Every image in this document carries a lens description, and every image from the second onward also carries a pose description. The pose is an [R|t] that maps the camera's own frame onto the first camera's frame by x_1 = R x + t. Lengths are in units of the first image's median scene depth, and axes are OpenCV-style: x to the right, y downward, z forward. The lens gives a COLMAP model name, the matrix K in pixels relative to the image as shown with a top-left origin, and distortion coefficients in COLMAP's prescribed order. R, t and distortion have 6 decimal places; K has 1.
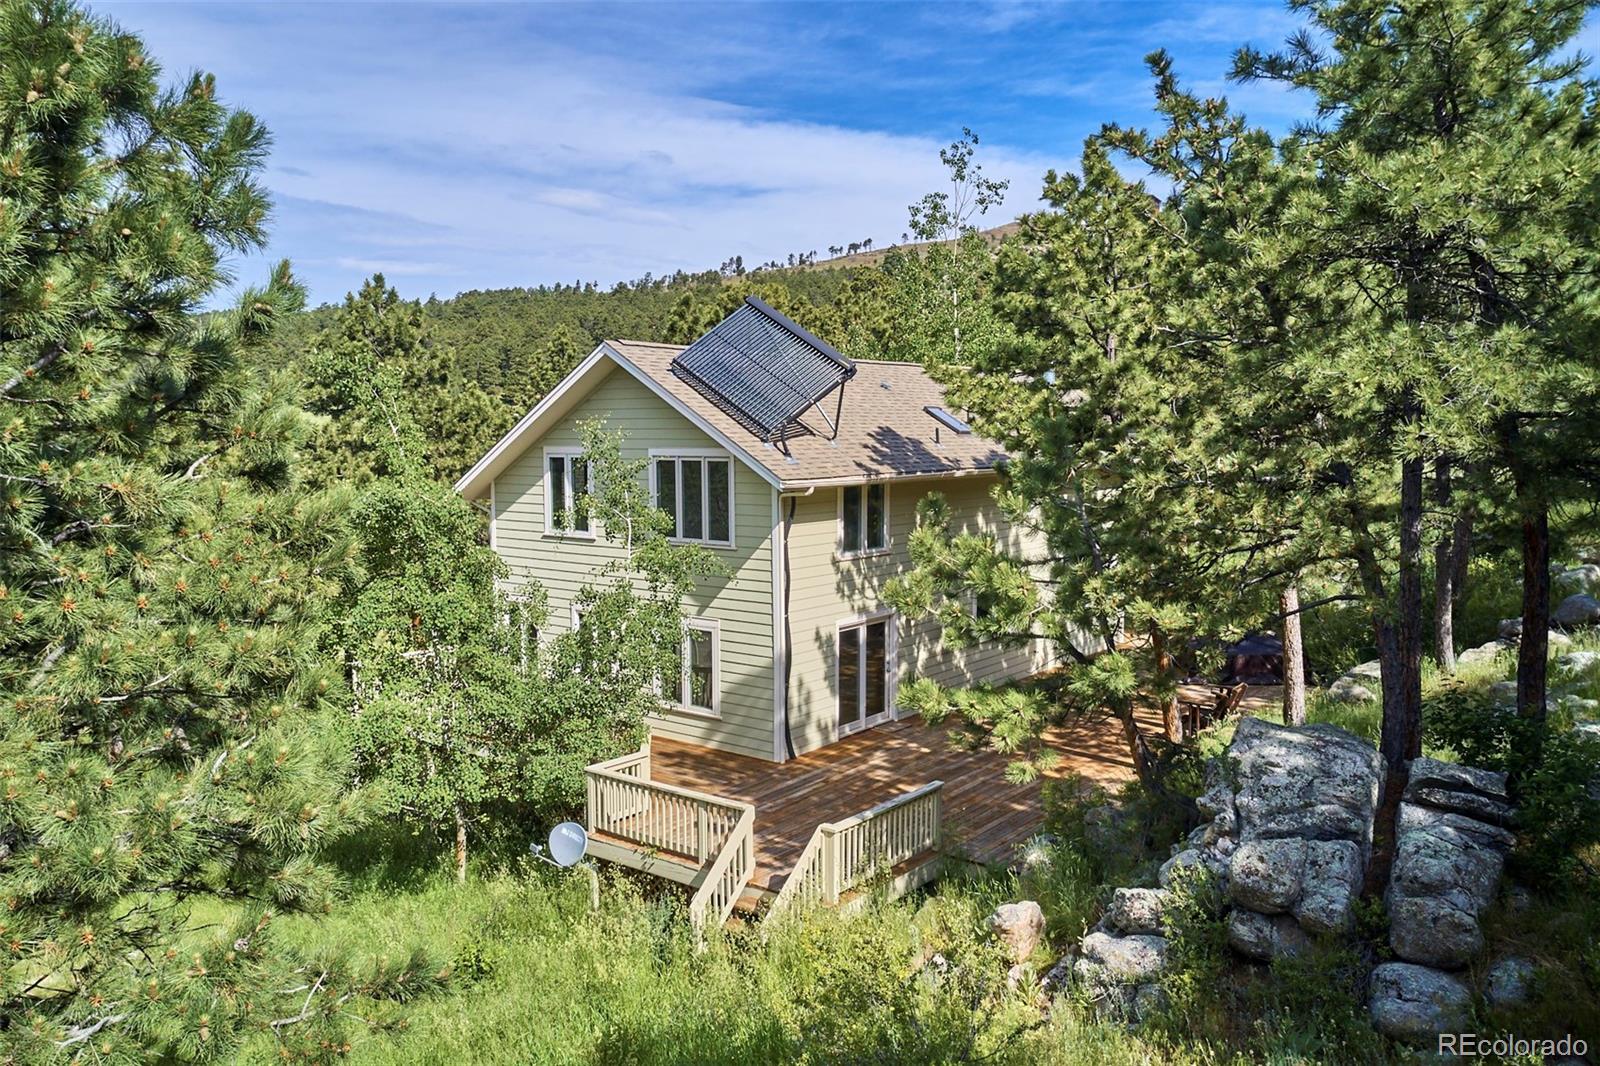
lens RADIAL K [[1159.3, 0, 800.0], [0, 1159.3, 533.0], [0, 0, 1]] dist [-0.027045, -0.001028]
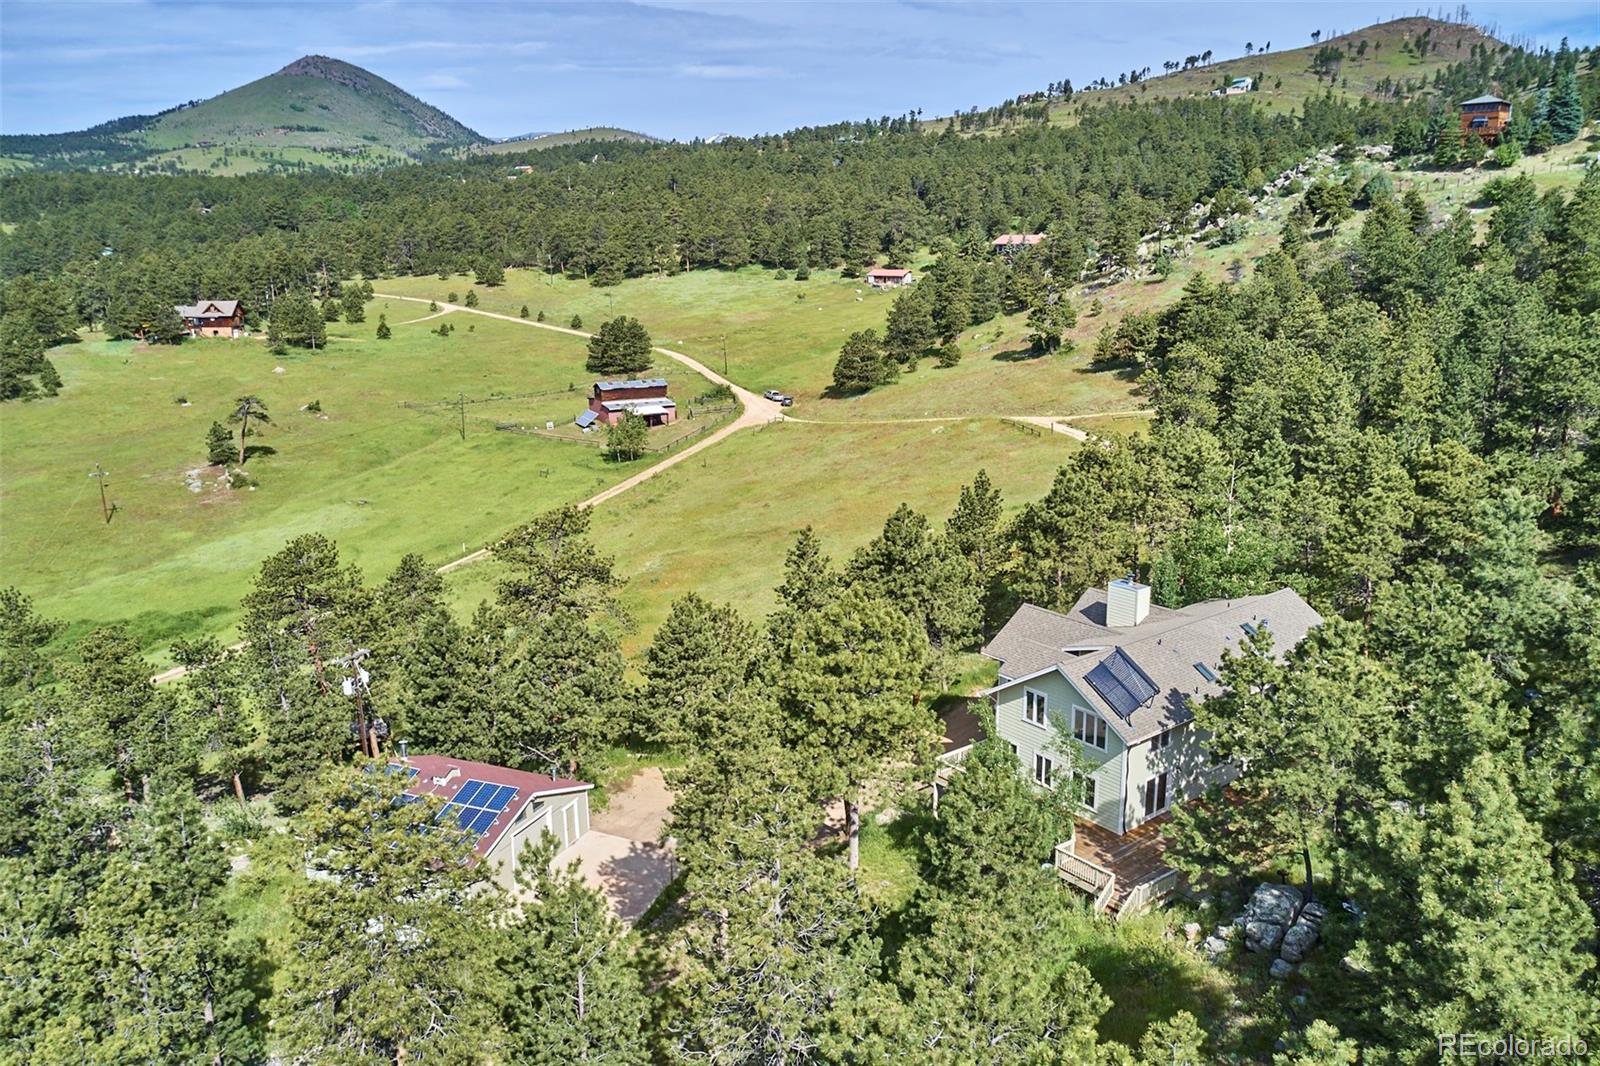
lens RADIAL K [[1159.3, 0, 800.0], [0, 1159.3, 533.0], [0, 0, 1]] dist [-0.027045, -0.001028]
pose [[0.965301, 0.049044, -0.256494, -0.076271], [-0.005081, 0.985547, 0.169323, -0.862543], [0.261091, -0.162145, 0.951599, -1.479472]]
